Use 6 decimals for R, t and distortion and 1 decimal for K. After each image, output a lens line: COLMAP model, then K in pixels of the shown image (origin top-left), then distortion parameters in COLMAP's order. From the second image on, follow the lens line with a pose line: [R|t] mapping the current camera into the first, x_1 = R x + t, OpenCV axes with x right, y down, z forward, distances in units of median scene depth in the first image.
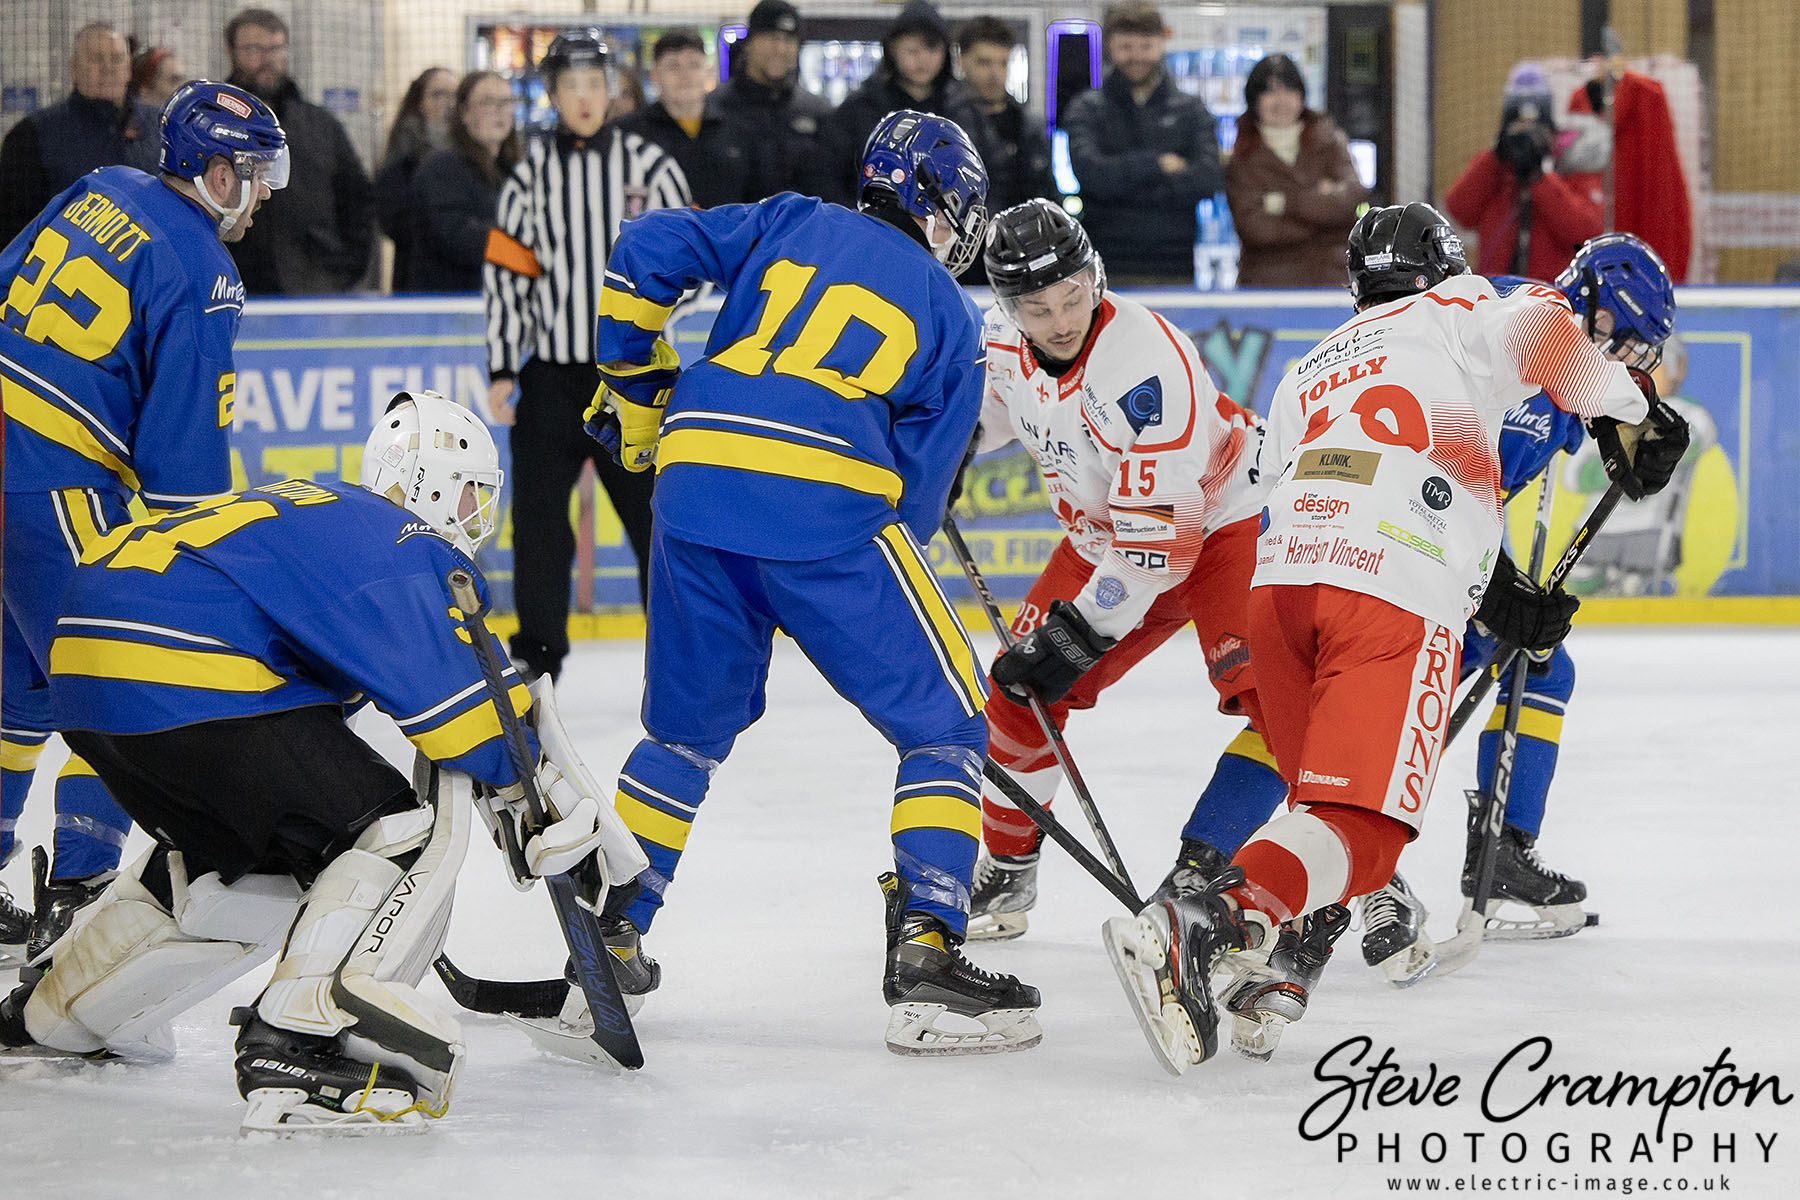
lens RADIAL K [[7273.7, 0, 899.5], [0, 7273.7, 600.1], [0, 0, 1]] dist [-0.180511, 0.000000]
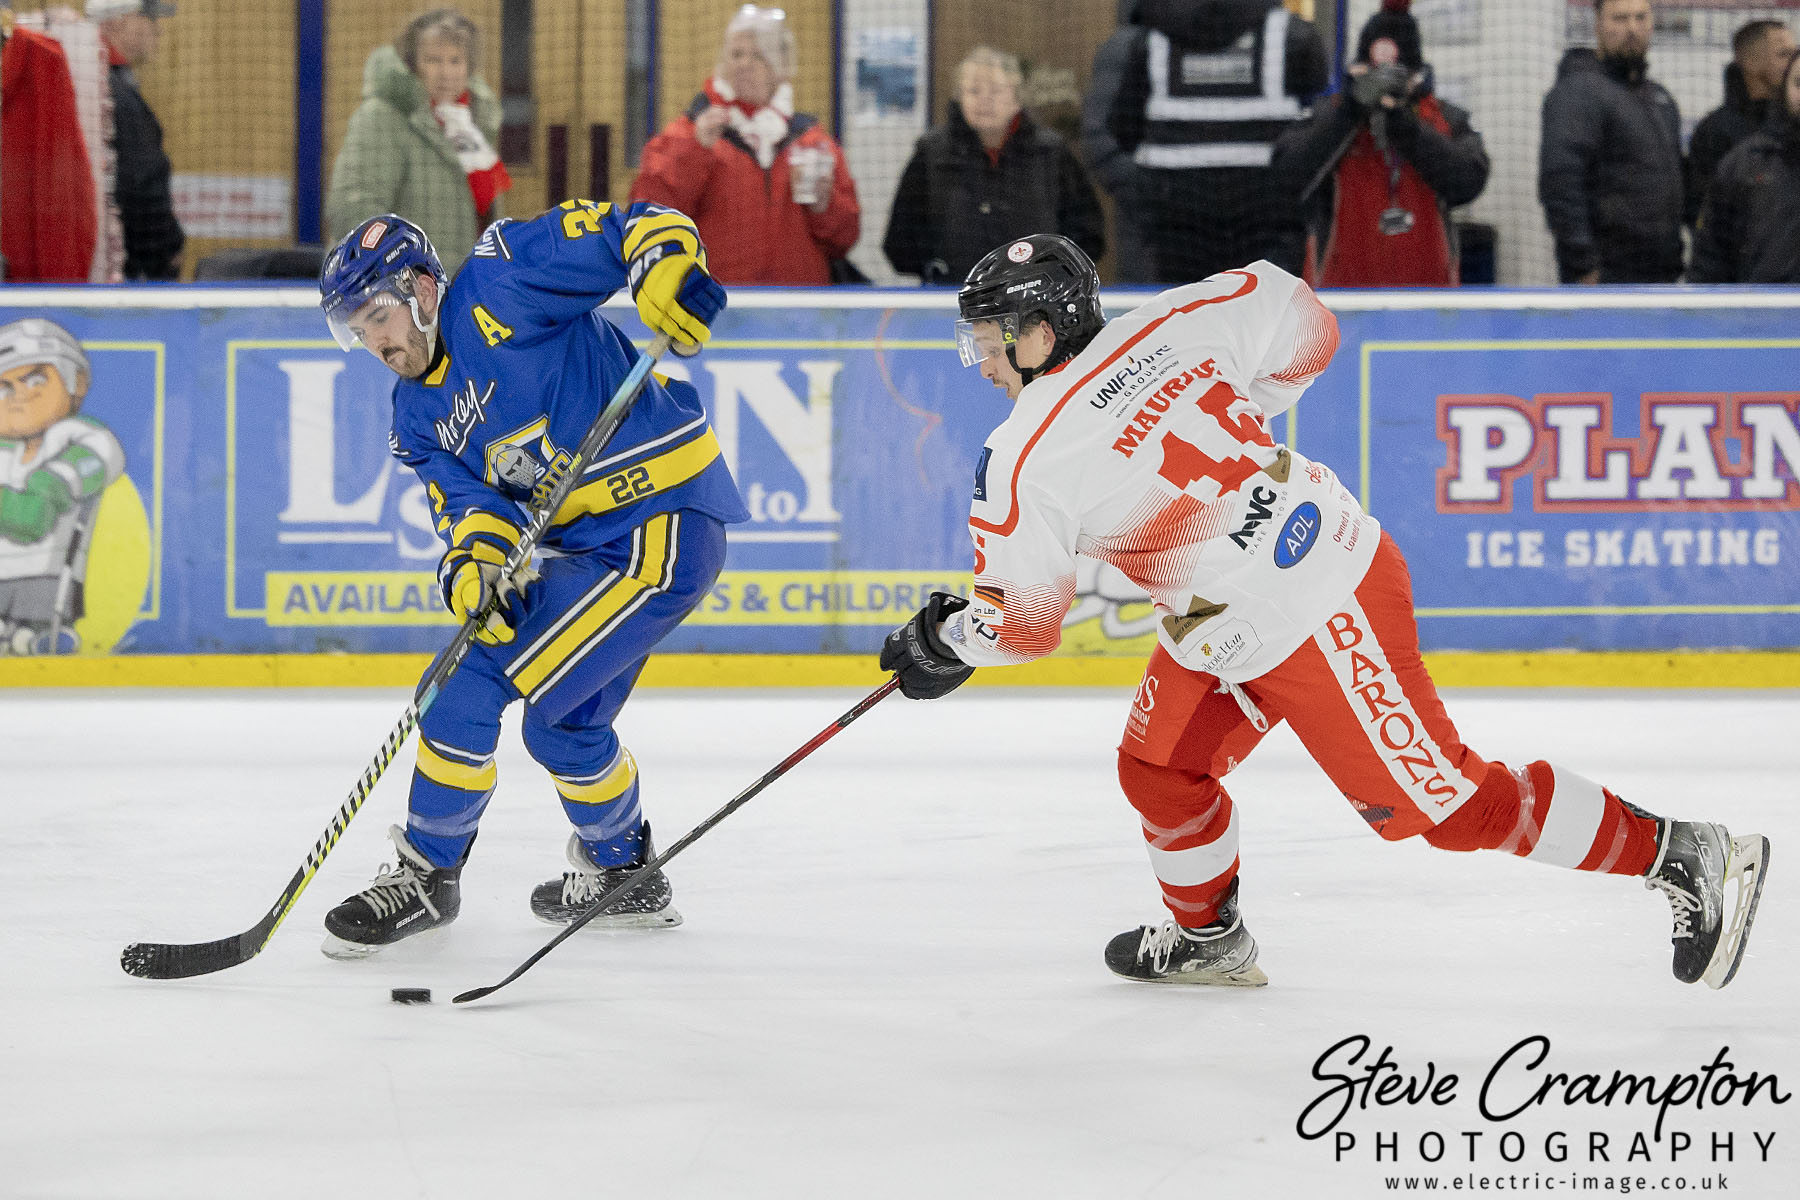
lens RADIAL K [[6706.2, 0, 899.9], [0, 6706.2, 598.7], [0, 0, 1]] dist [-0.115409, 0.000000]
pose [[0.974634, -0.003001, 0.223784, 0.026623], [0.001907, 0.999985, 0.005102, -0.010710], [-0.223796, -0.004546, 0.974625, 0.224830]]
